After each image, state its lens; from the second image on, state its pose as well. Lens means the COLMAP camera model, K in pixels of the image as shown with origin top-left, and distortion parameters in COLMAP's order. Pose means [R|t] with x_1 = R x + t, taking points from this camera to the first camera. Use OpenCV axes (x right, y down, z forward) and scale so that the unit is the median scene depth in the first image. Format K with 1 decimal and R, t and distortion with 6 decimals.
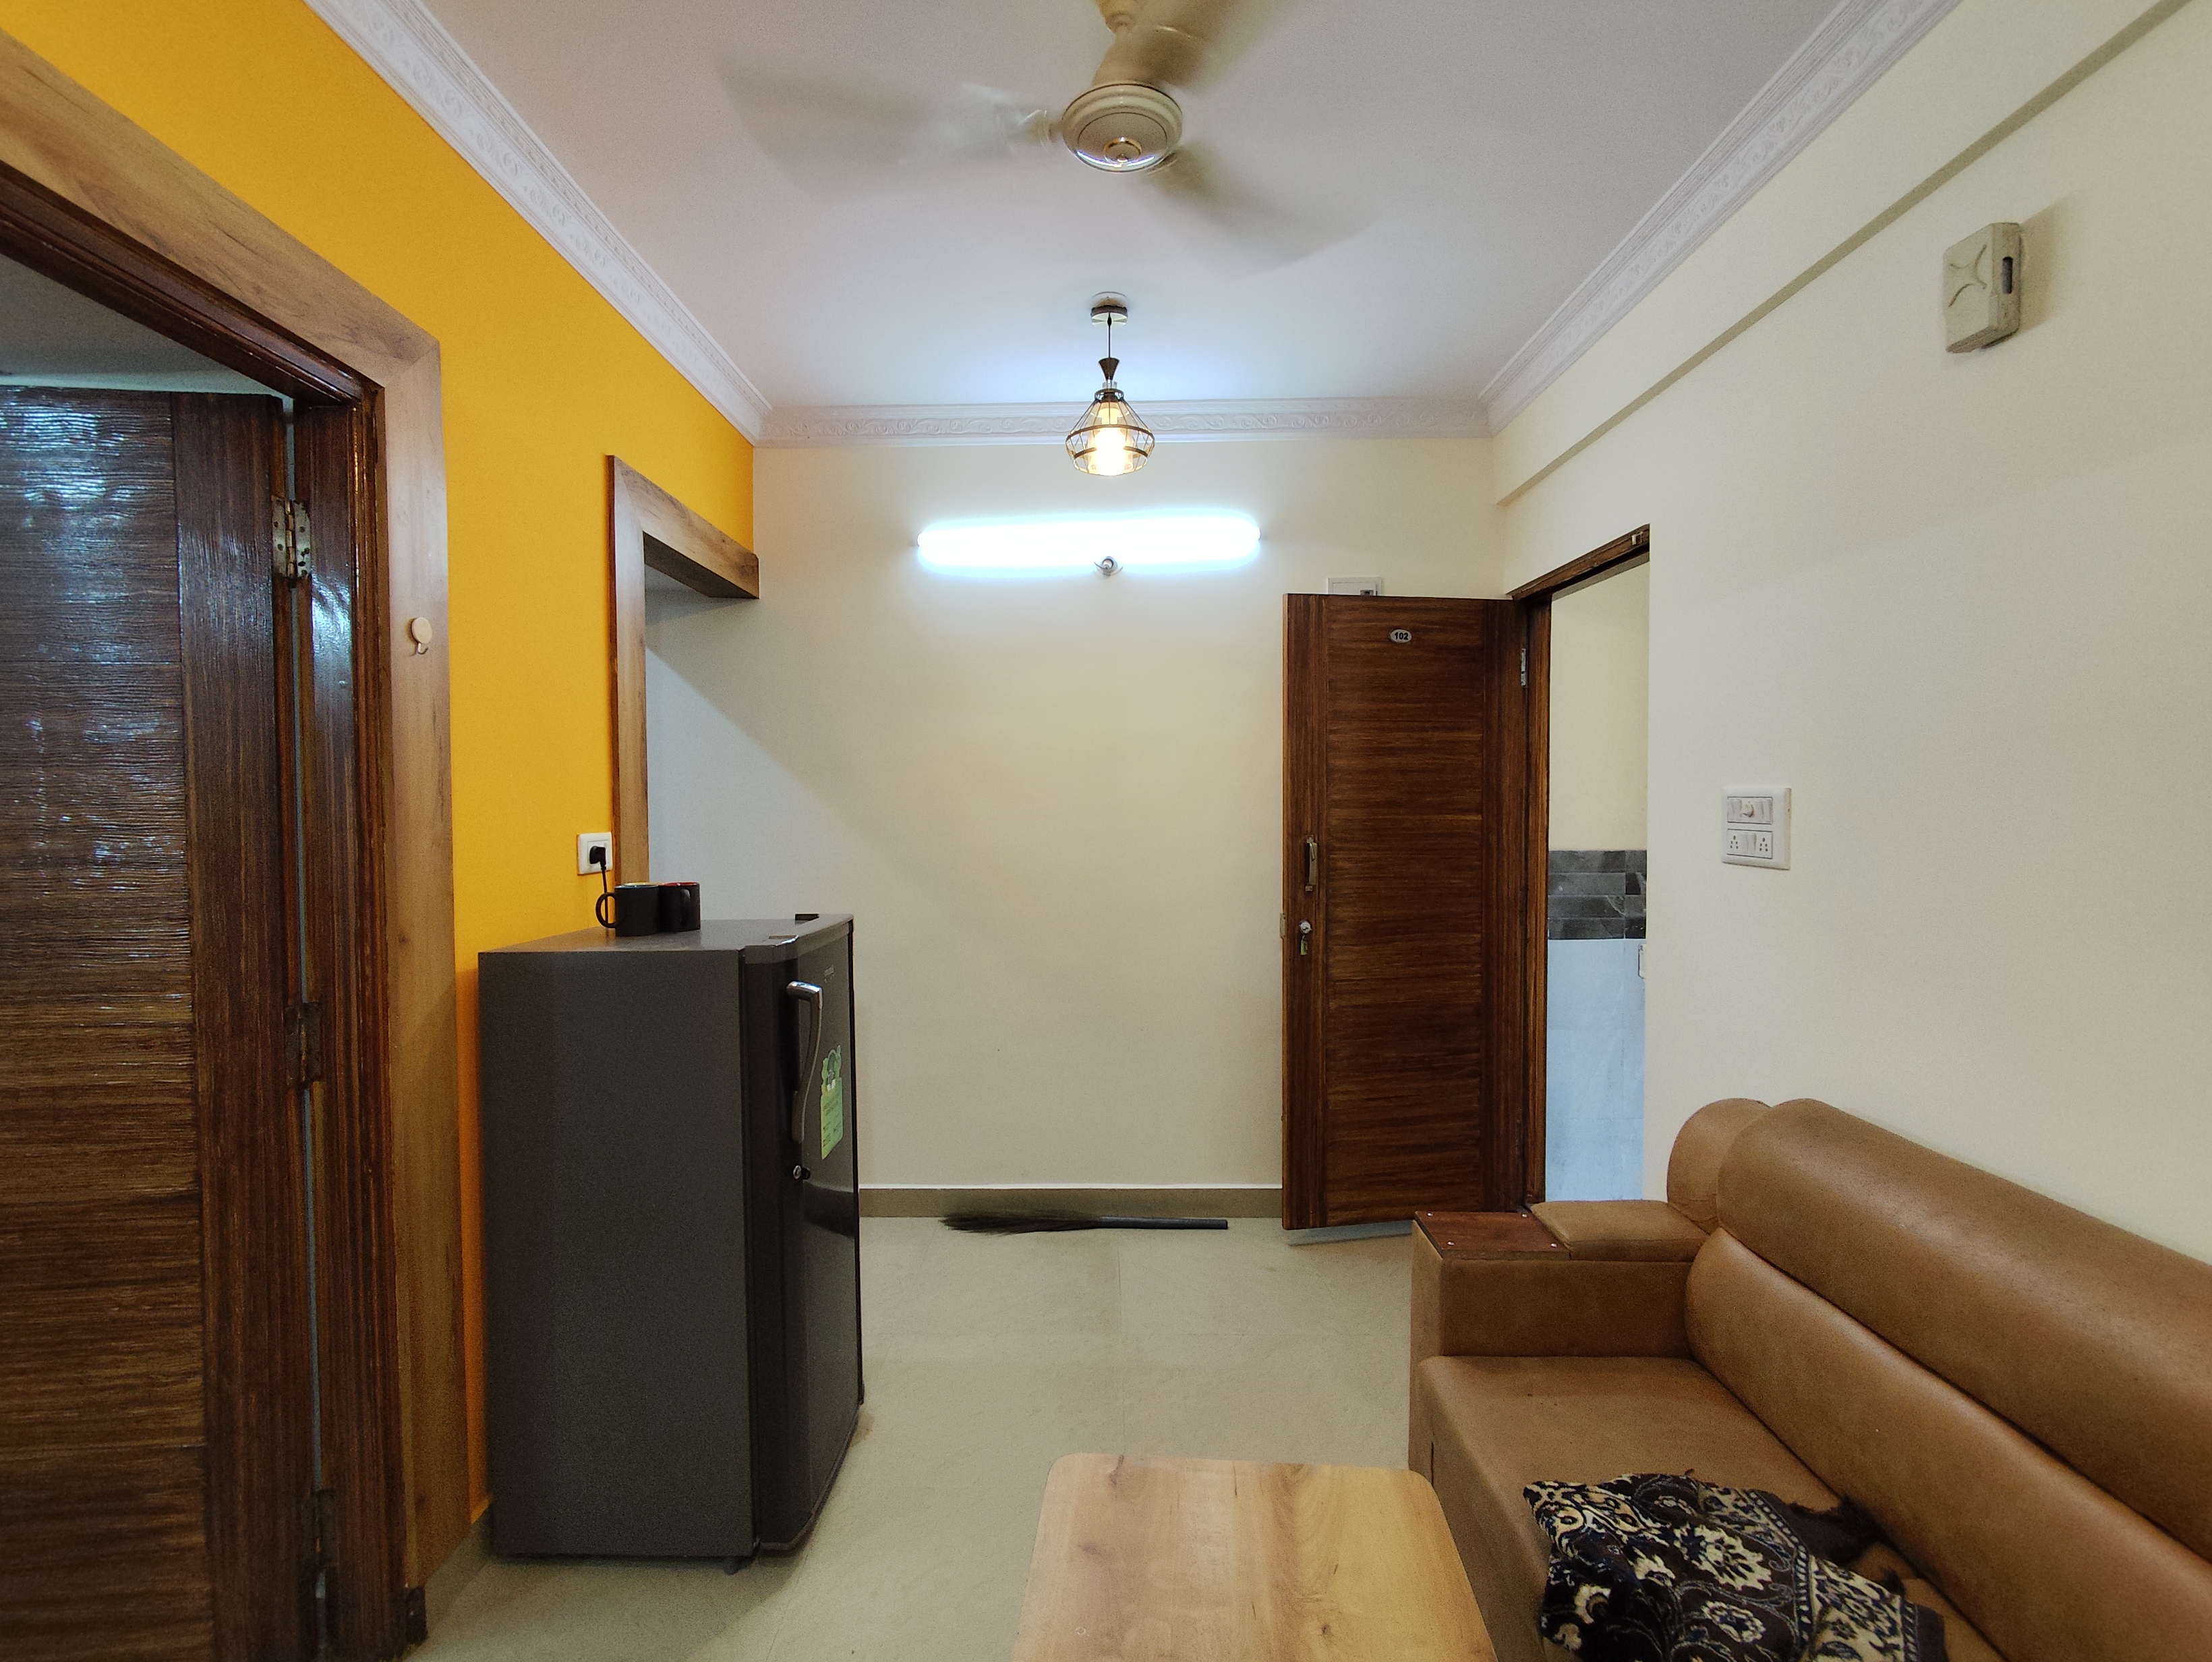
lens RADIAL K [[1033.0, 0, 1106.0], [0, 1033.0, 831.0], [0, 0, 1]] dist [0.001445, 0.000177]
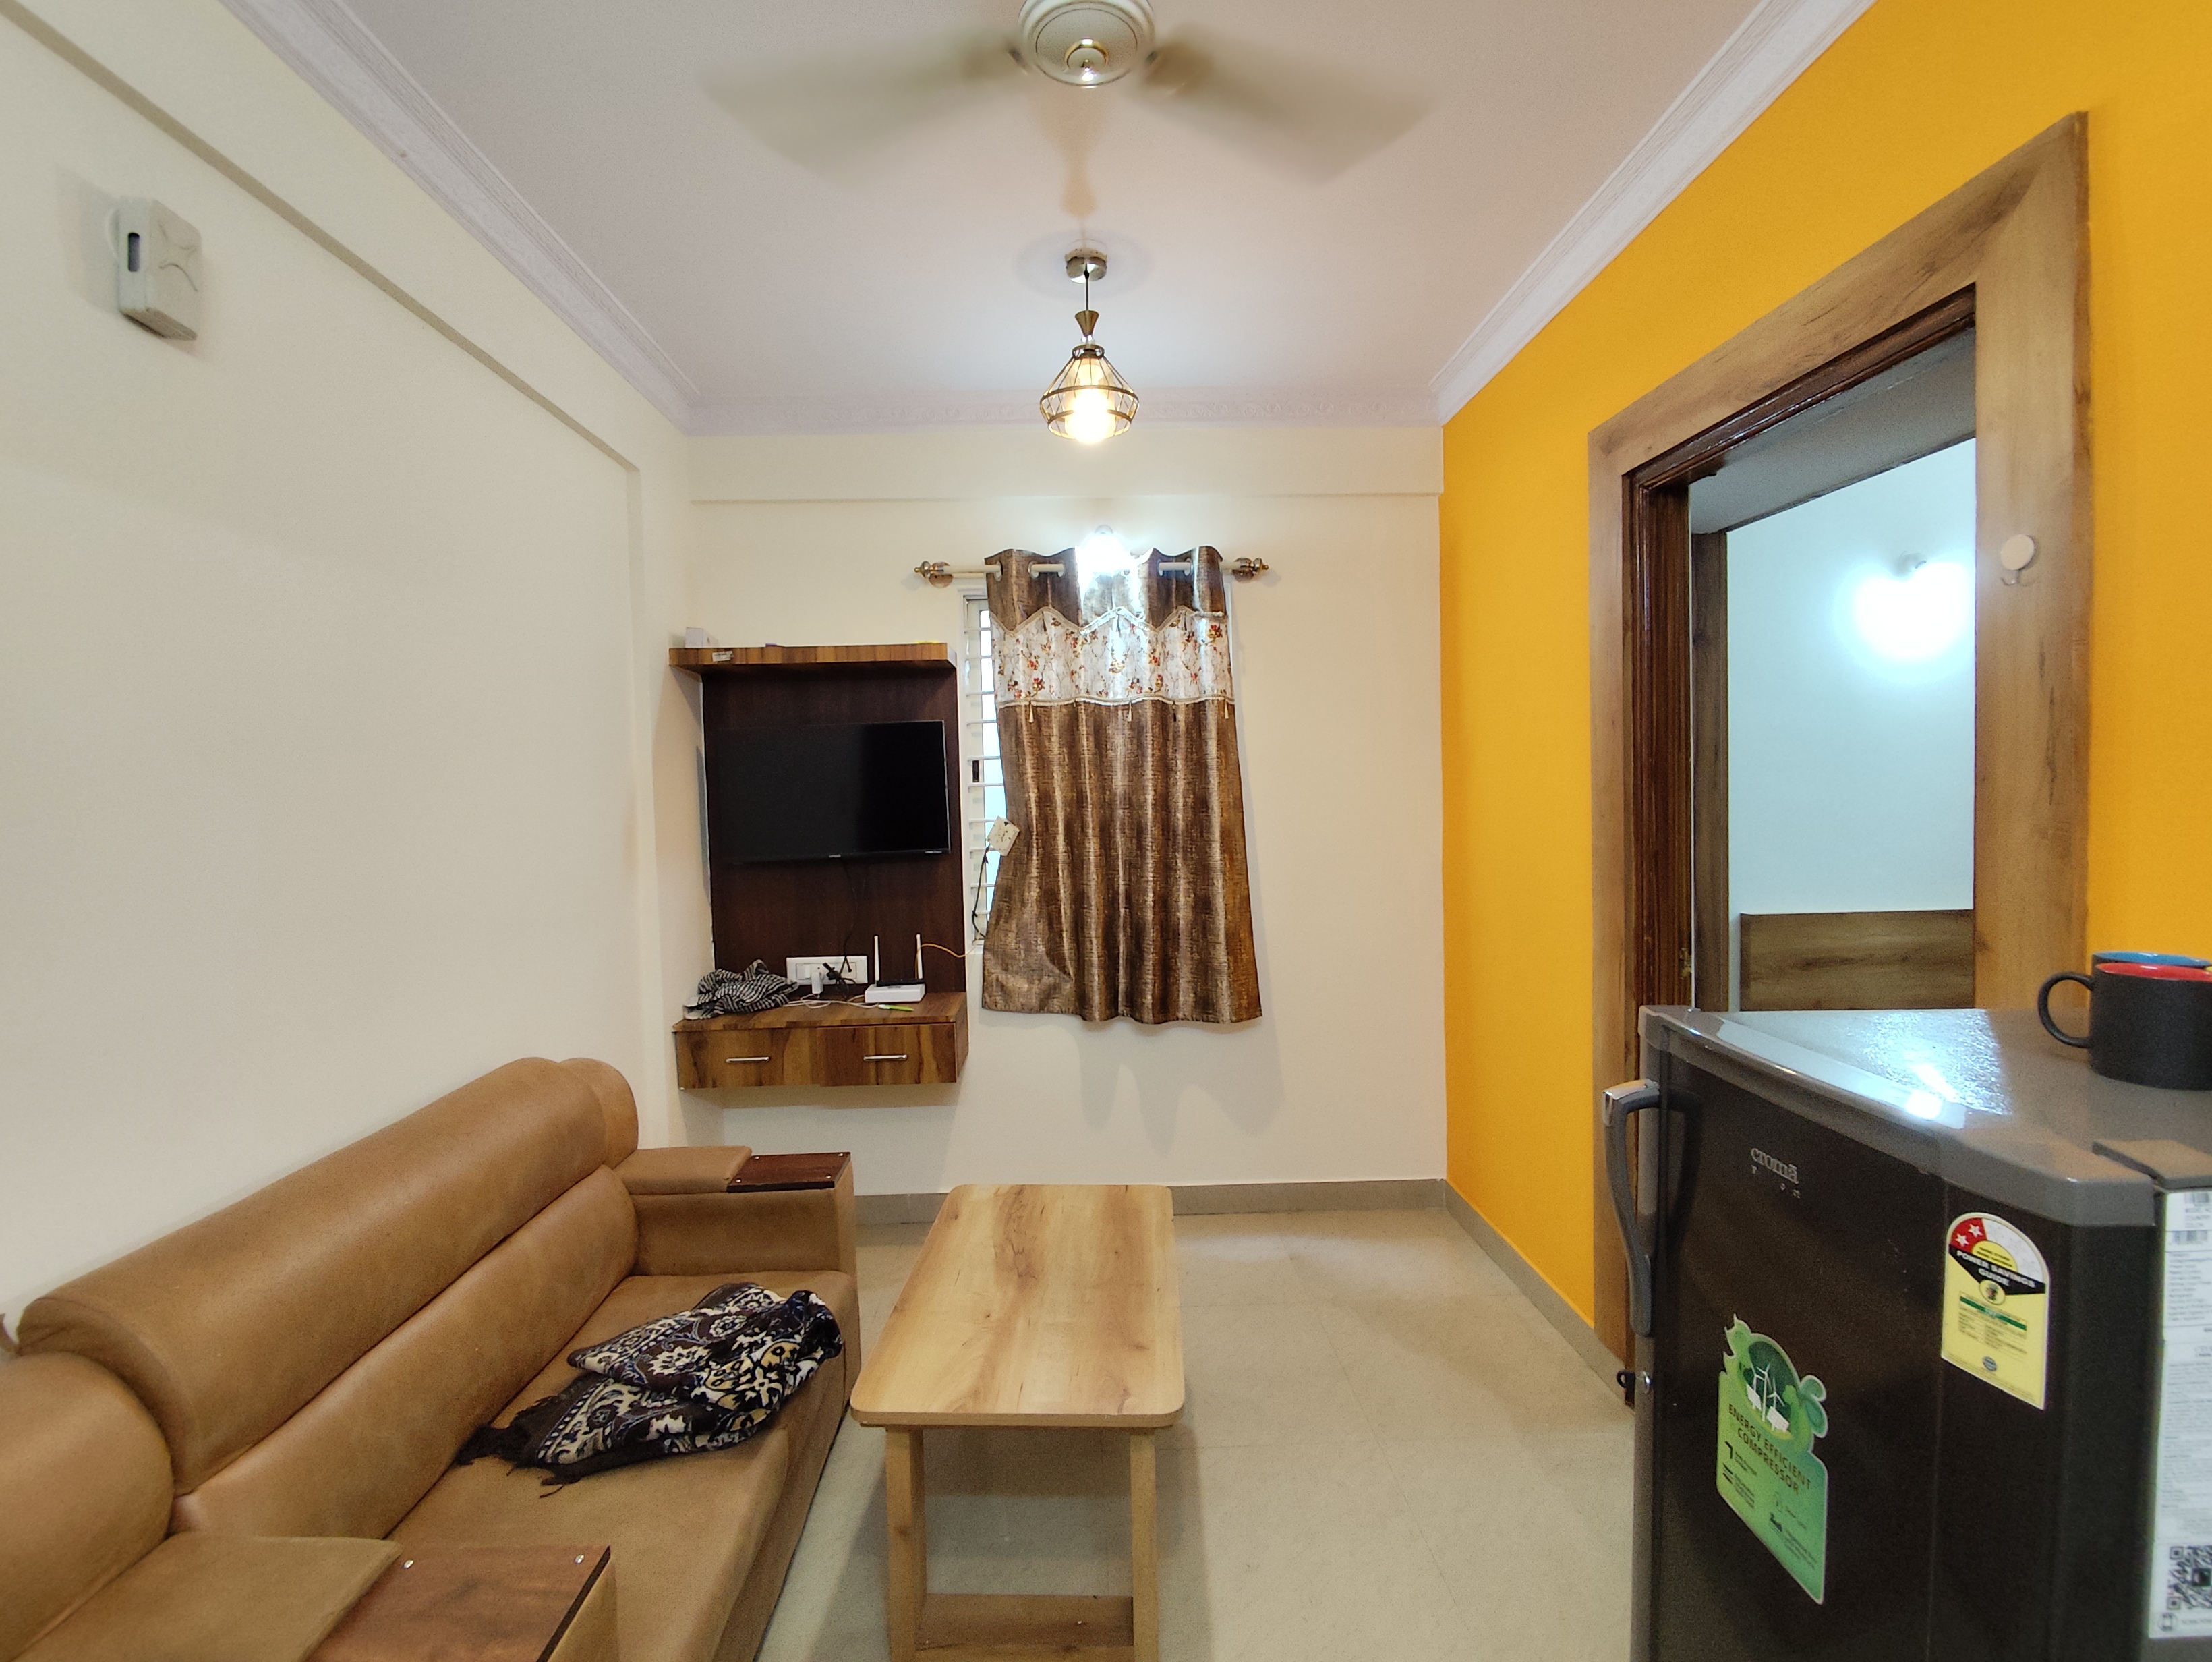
lens RADIAL K [[1033.0, 0, 1106.0], [0, 1033.0, 831.0], [0, 0, 1]] dist [0.001445, 0.000177]
pose [[-0.998796, 0.028725, -0.039777, 0.061391], [0.026128, 0.997587, 0.064328, -0.070774], [0.041529, 0.063212, -0.997136, 2.263820]]
